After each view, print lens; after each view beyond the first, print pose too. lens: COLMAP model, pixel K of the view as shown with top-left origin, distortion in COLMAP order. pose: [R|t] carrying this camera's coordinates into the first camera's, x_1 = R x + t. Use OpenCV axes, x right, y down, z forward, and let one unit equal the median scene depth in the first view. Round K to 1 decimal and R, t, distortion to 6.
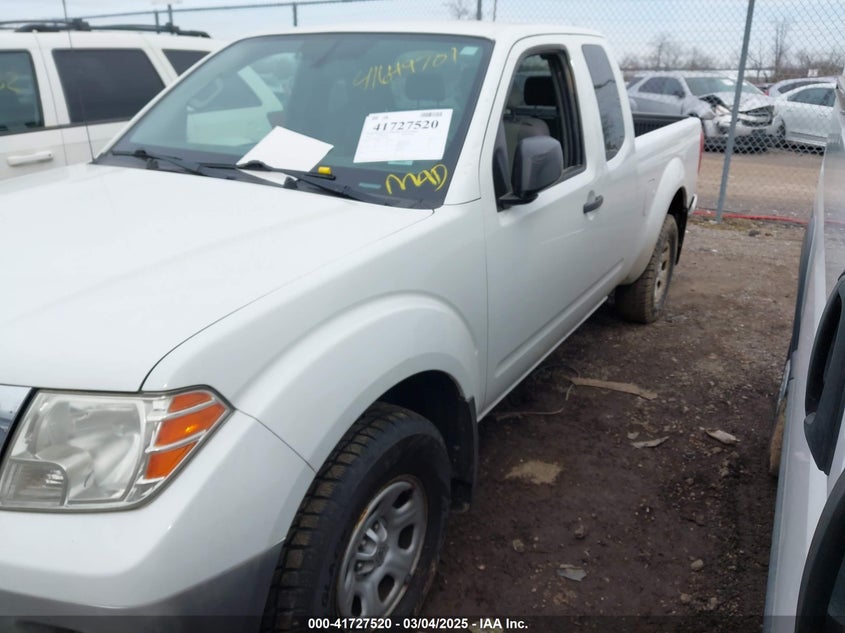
lens RADIAL K [[639.4, 0, 418.7], [0, 639.4, 325.0], [0, 0, 1]] dist [0.032696, -0.032935]
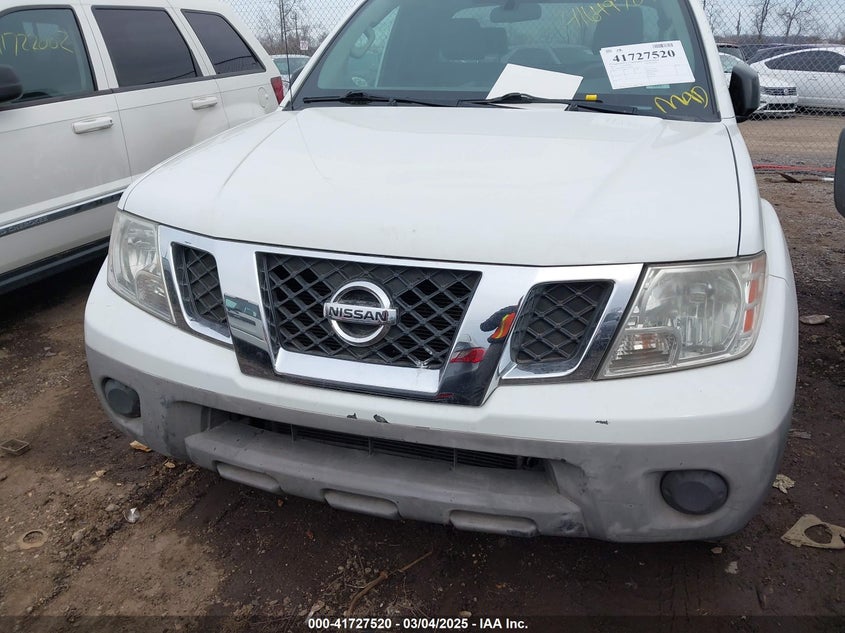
lens RADIAL K [[639.4, 0, 423.7], [0, 639.4, 307.9], [0, 0, 1]] dist [0.032696, -0.032935]
pose [[0.966452, -0.111787, 0.231246, -0.686901], [0.110722, 0.993695, 0.017619, 0.061829], [-0.231758, 0.008576, 0.972736, 0.003610]]
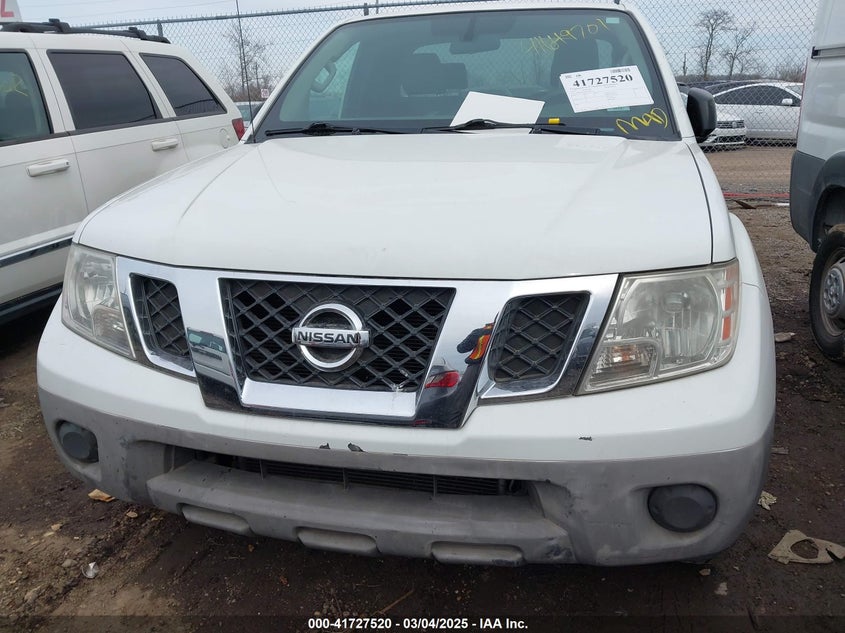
lens RADIAL K [[639.4, 0, 422.5], [0, 639.4, 311.2], [0, 0, 1]] dist [0.032696, -0.032935]
pose [[0.949748, -0.134000, 0.282883, -0.687335], [0.149569, 0.988164, -0.034075, 0.082087], [-0.274969, 0.074673, 0.958549, 0.027543]]
